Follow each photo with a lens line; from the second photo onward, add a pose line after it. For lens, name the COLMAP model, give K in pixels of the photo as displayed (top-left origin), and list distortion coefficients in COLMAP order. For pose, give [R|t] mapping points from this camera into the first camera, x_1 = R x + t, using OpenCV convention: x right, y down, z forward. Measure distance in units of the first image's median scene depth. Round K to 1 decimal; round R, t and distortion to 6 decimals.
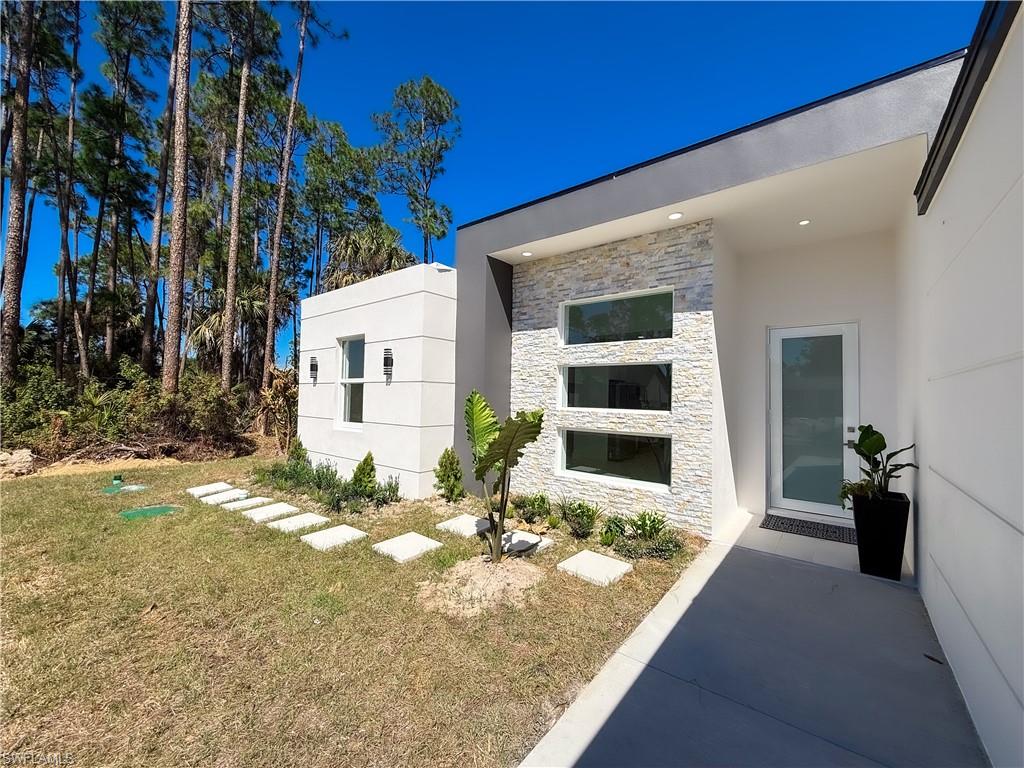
lens RADIAL K [[409.0, 0, 512.8], [0, 409.0, 386.6], [0, 0, 1]] dist [0.004250, 0.000082]
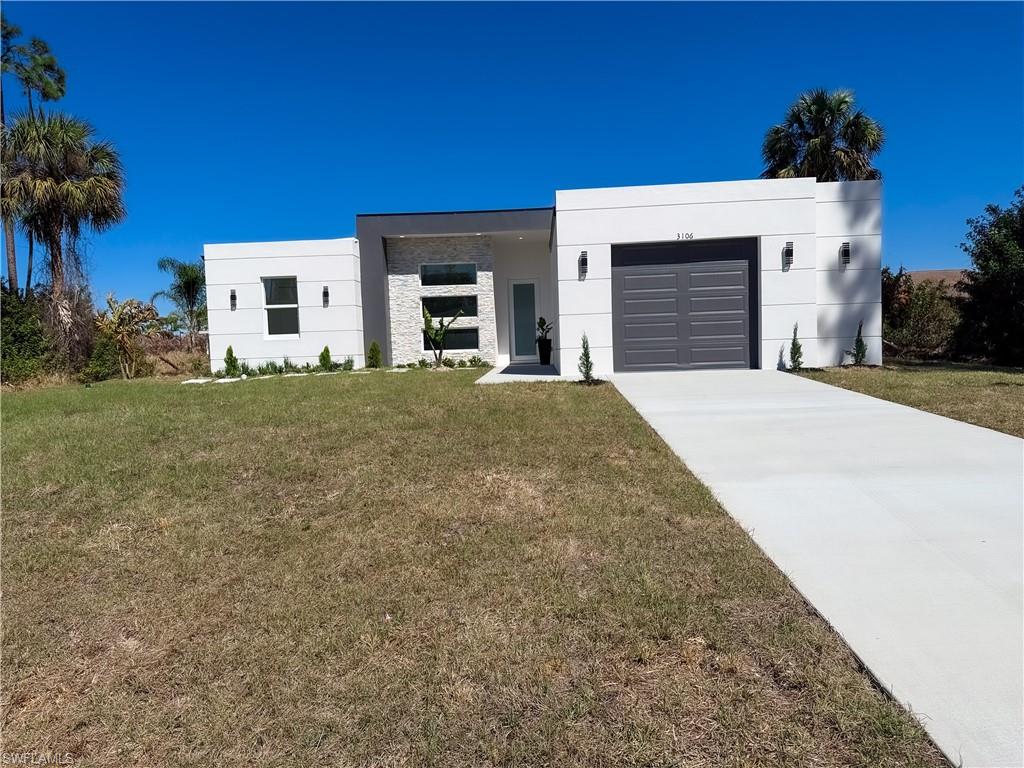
lens RADIAL K [[710.5, 0, 514.4], [0, 710.5, 386.2], [0, 0, 1]] dist [0.081189, -0.002884]
pose [[0.803707, -0.076106, 0.590138, -1.670662], [0.029902, 0.995699, 0.087684, 0.095349], [-0.594273, -0.052826, 0.802526, -2.146762]]
